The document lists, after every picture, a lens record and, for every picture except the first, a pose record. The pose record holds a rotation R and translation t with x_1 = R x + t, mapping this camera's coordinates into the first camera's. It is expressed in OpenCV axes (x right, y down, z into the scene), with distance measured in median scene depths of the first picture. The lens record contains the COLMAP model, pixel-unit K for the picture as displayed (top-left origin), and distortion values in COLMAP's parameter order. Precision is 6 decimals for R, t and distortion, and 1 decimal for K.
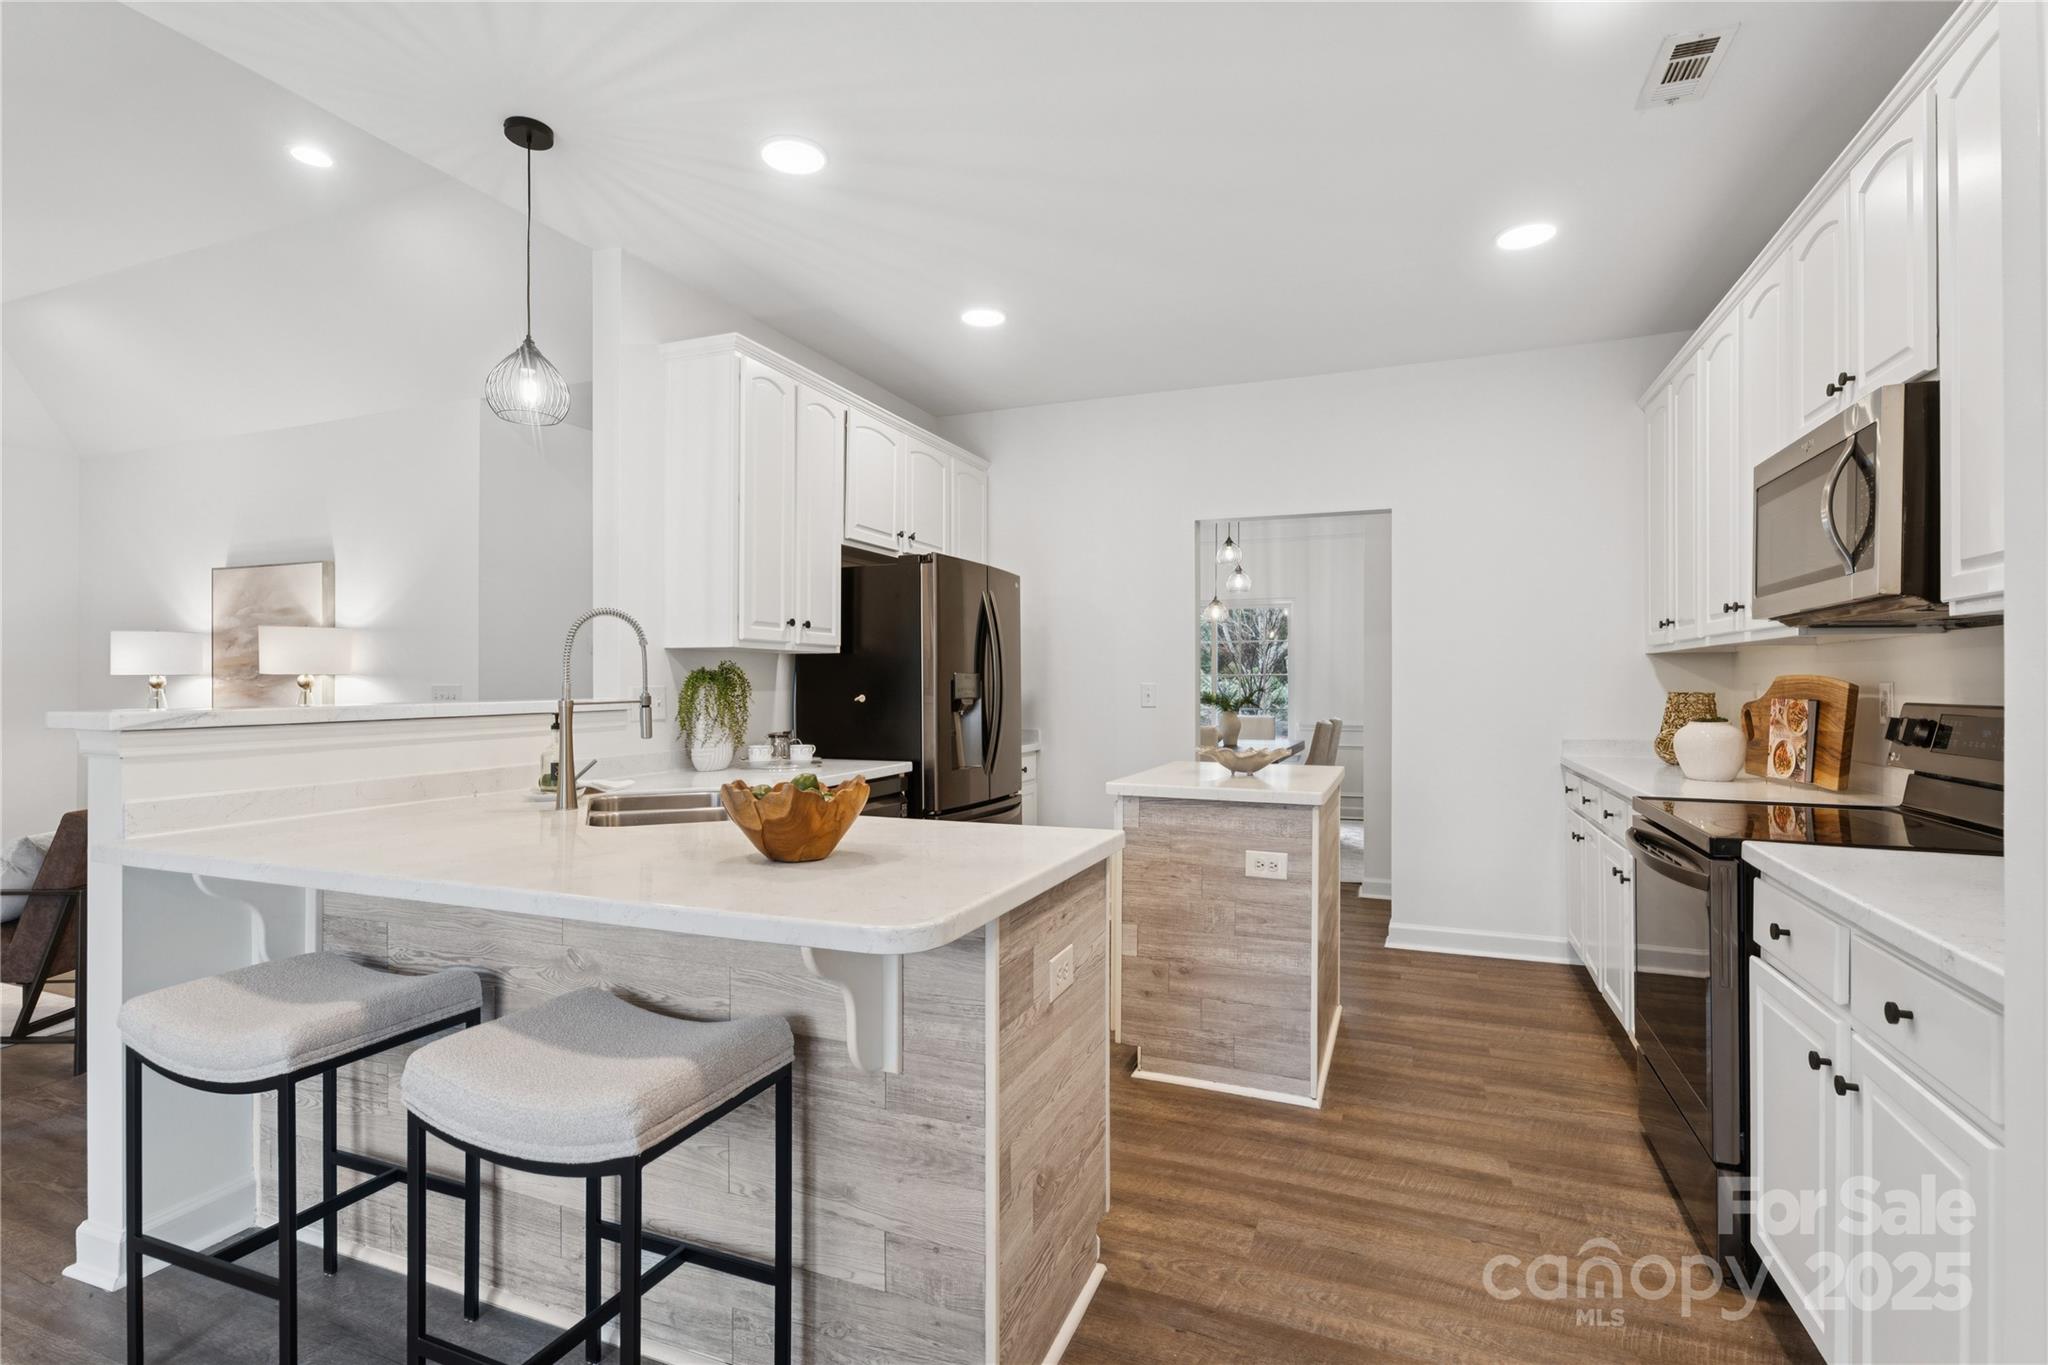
lens RADIAL K [[962.8, 0, 1034.9], [0, 962.8, 681.6], [0, 0, 1]] dist [0.003488, 0.000070]
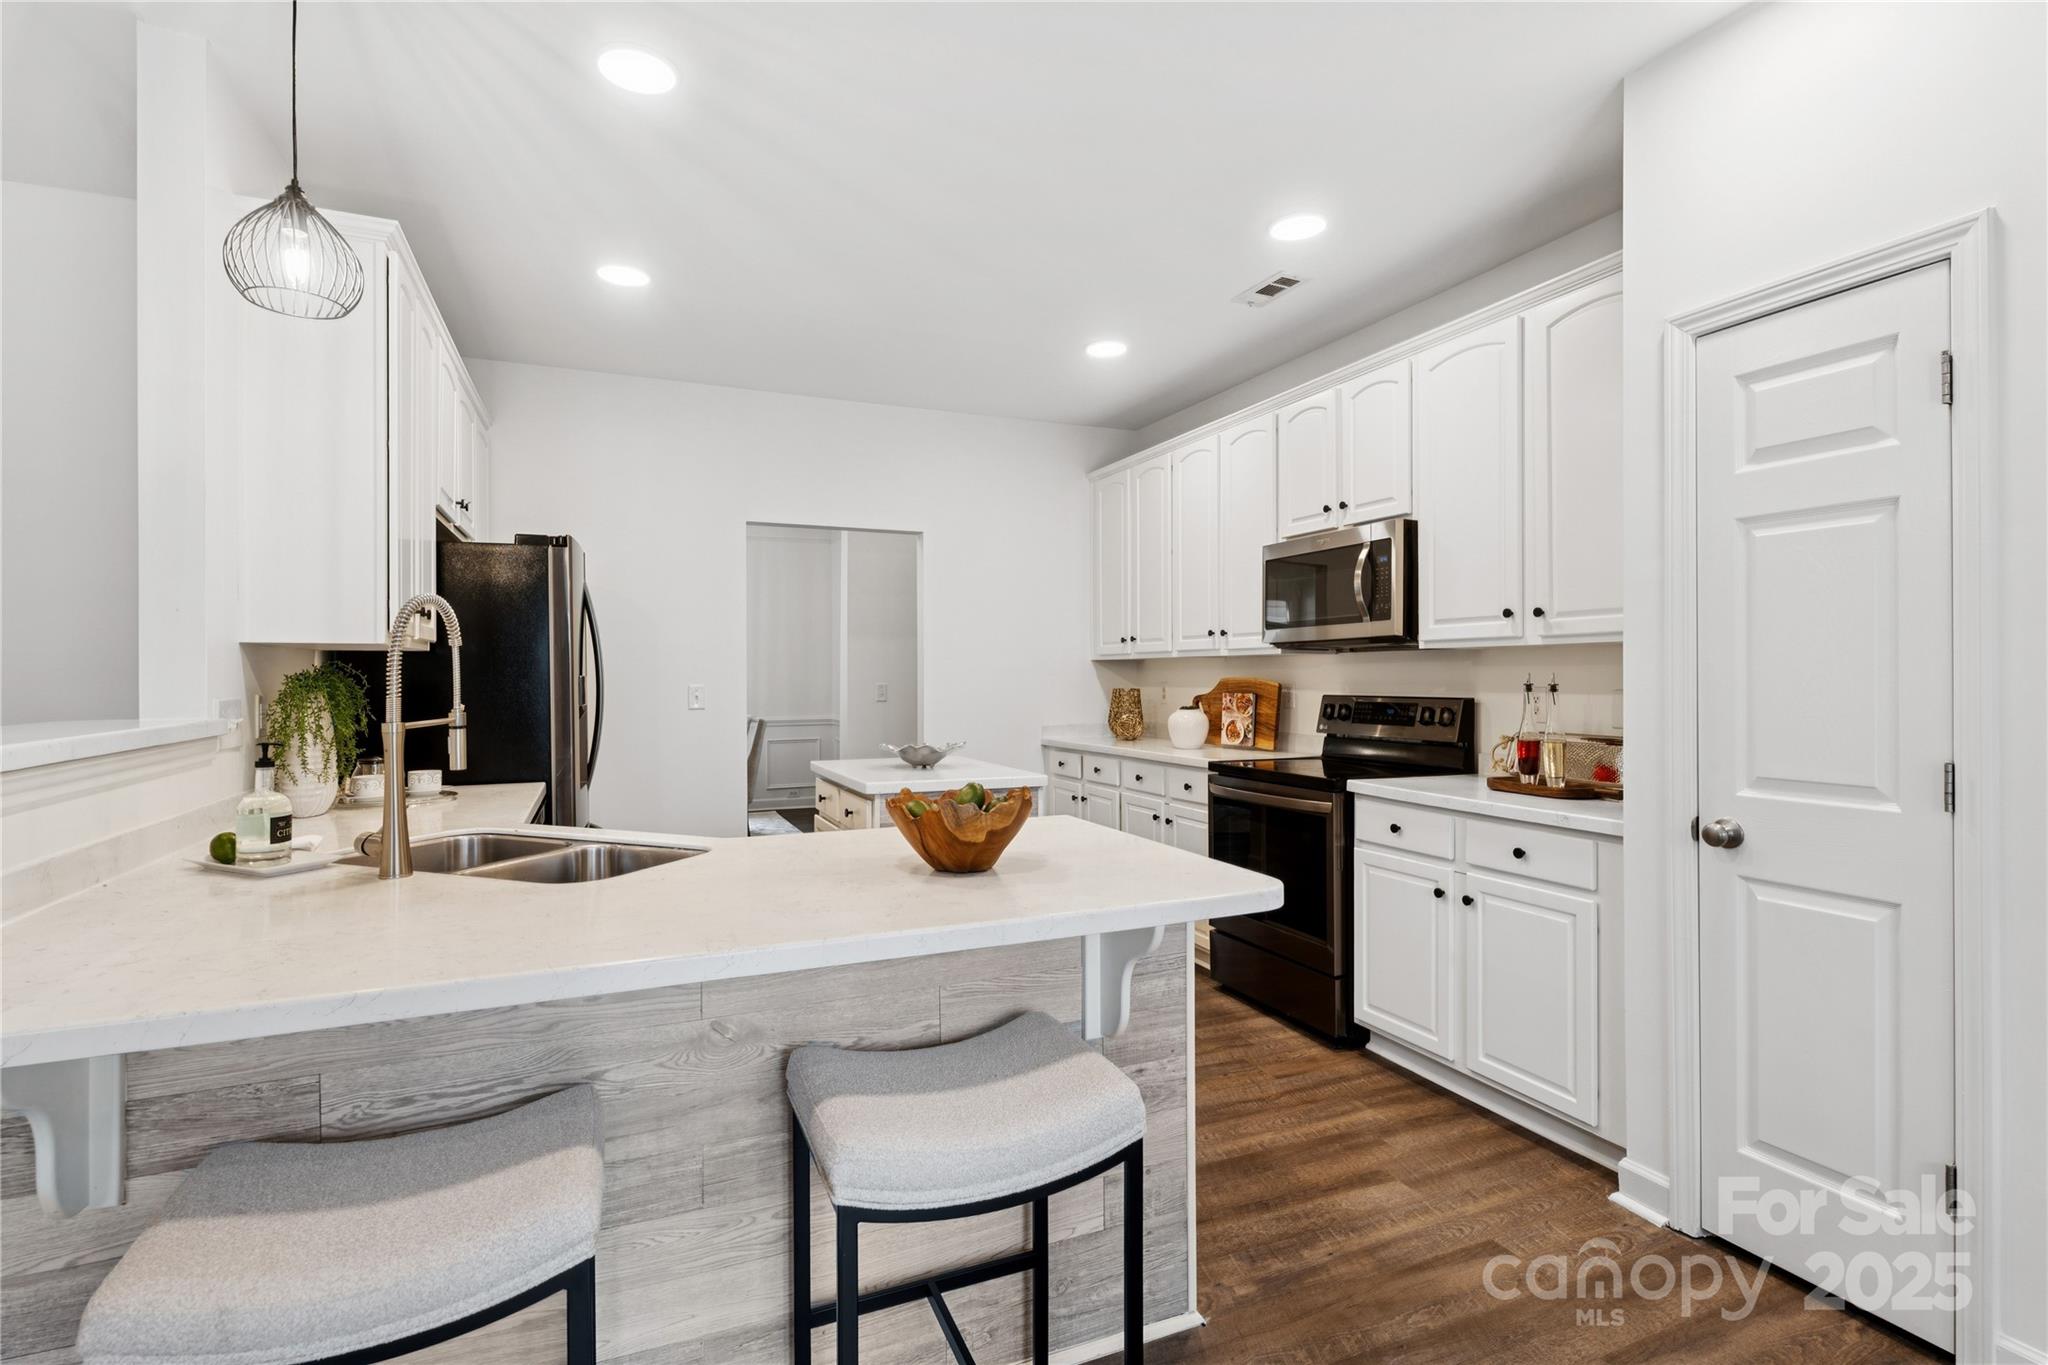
lens RADIAL K [[962.8, 0, 1032.0], [0, 962.8, 679.5], [0, 0, 1]] dist [0.003488, 0.000070]
pose [[0.704199, -0.004925, 0.709986, -0.737210], [0.001279, 0.999983, 0.005668, -0.017470], [-0.710002, -0.003083, 0.704193, 0.187734]]
